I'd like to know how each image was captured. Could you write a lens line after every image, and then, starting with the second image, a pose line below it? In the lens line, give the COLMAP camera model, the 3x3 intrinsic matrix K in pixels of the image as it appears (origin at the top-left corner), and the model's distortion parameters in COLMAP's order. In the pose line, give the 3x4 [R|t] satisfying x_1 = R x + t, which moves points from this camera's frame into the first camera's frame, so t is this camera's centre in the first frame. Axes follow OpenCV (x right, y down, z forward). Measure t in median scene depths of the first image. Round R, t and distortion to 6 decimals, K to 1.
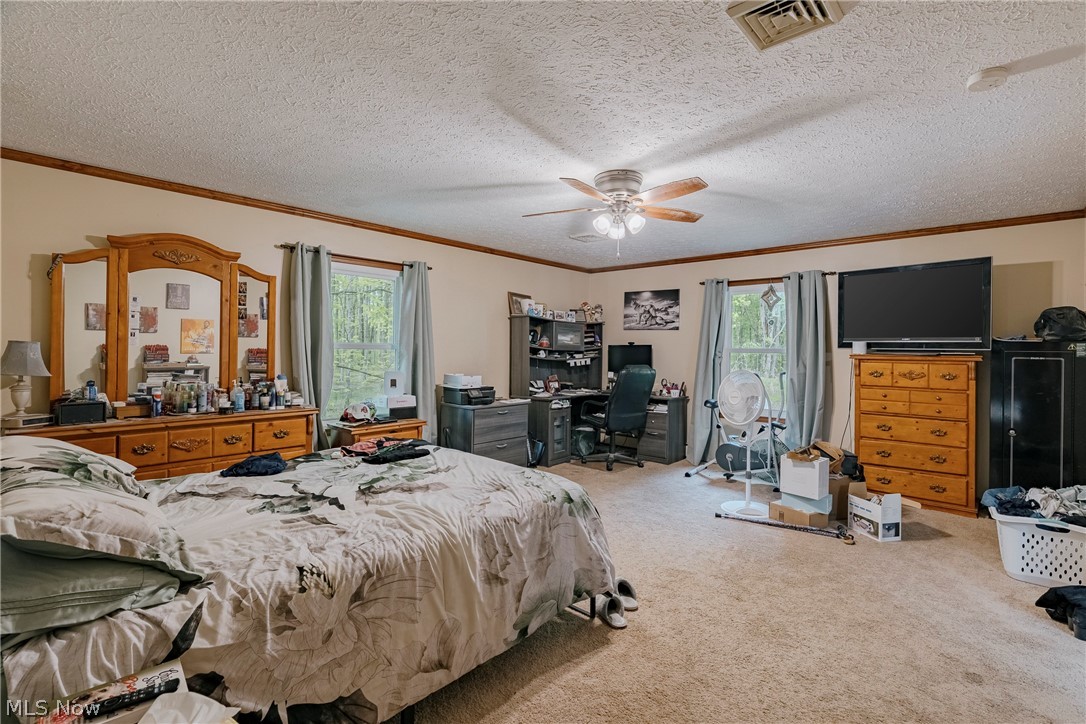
lens RADIAL K [[502.8, 0, 547.1], [0, 502.8, 354.8], [0, 0, 1]] dist [-0.008185, 0.002607]
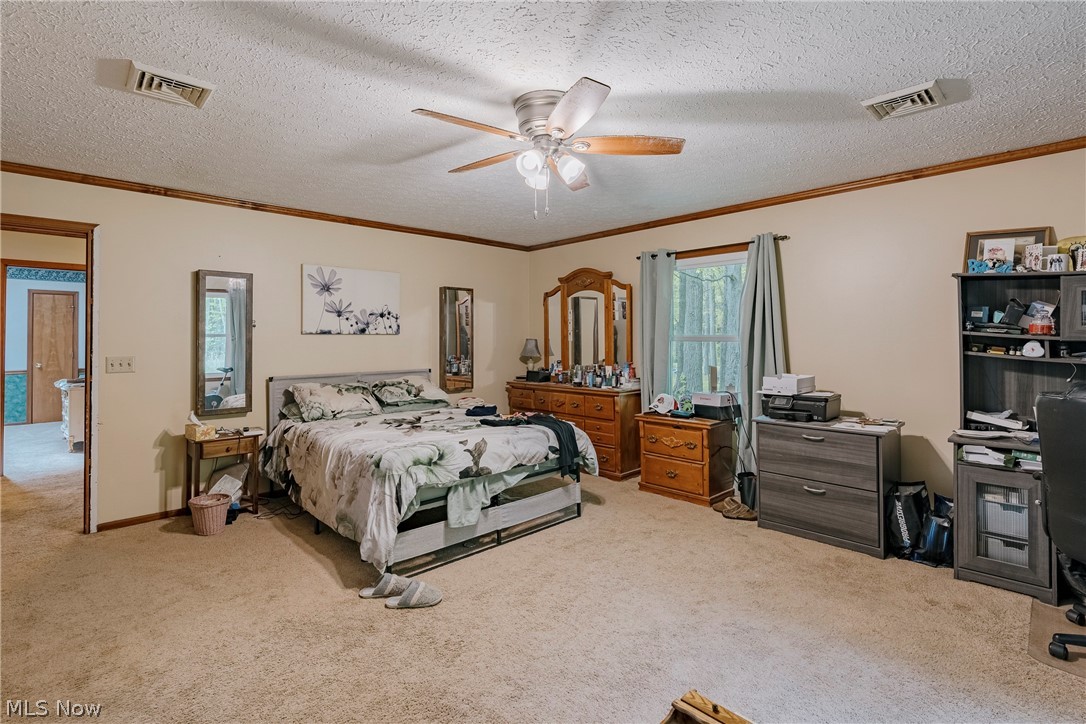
lens RADIAL K [[502.8, 0, 543.7], [0, 502.8, 336.0], [0, 0, 1]] dist [-0.008185, 0.002607]
pose [[-0.066090, -0.016813, -0.997672, 0.580913], [-0.009884, 0.999820, -0.016194, -0.002550], [0.997765, 0.008791, -0.066244, 0.697238]]
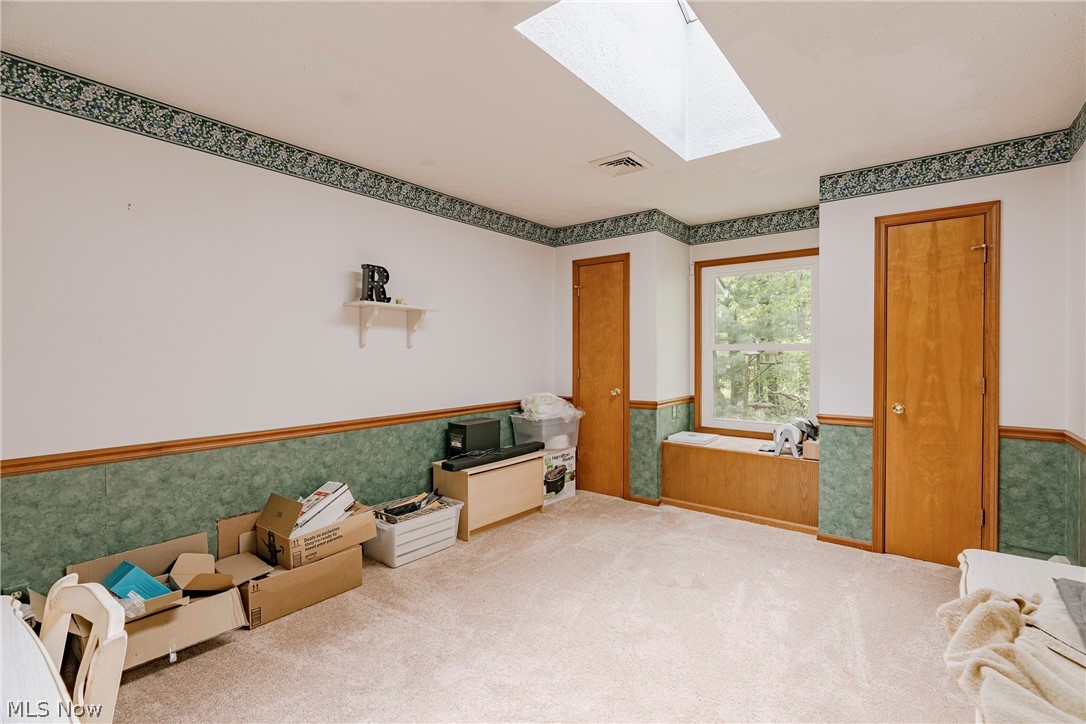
lens RADIAL K [[502.8, 0, 540.2], [0, 502.8, 359.5], [0, 0, 1]] dist [-0.008185, 0.002607]
pose [[-0.998201, -0.005740, -0.059684, 0.565527], [-0.007061, 0.999734, 0.021944, -0.002365], [0.059542, 0.022326, -0.997976, 0.680098]]
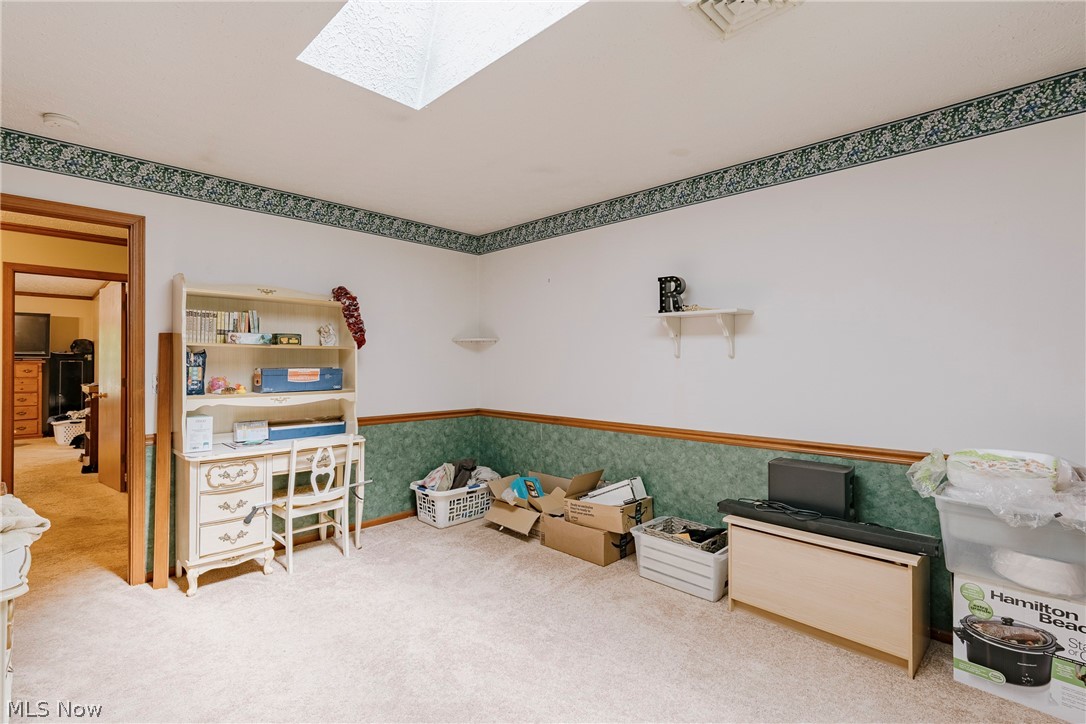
lens RADIAL K [[502.8, 0, 544.5], [0, 502.8, 360.3], [0, 0, 1]] dist [-0.008185, 0.002607]
pose [[0.047033, 0.002541, 0.998890, -1.516964], [0.003290, 0.999991, -0.002699, 0.019591], [-0.998888, 0.003413, 0.047024, -1.601140]]
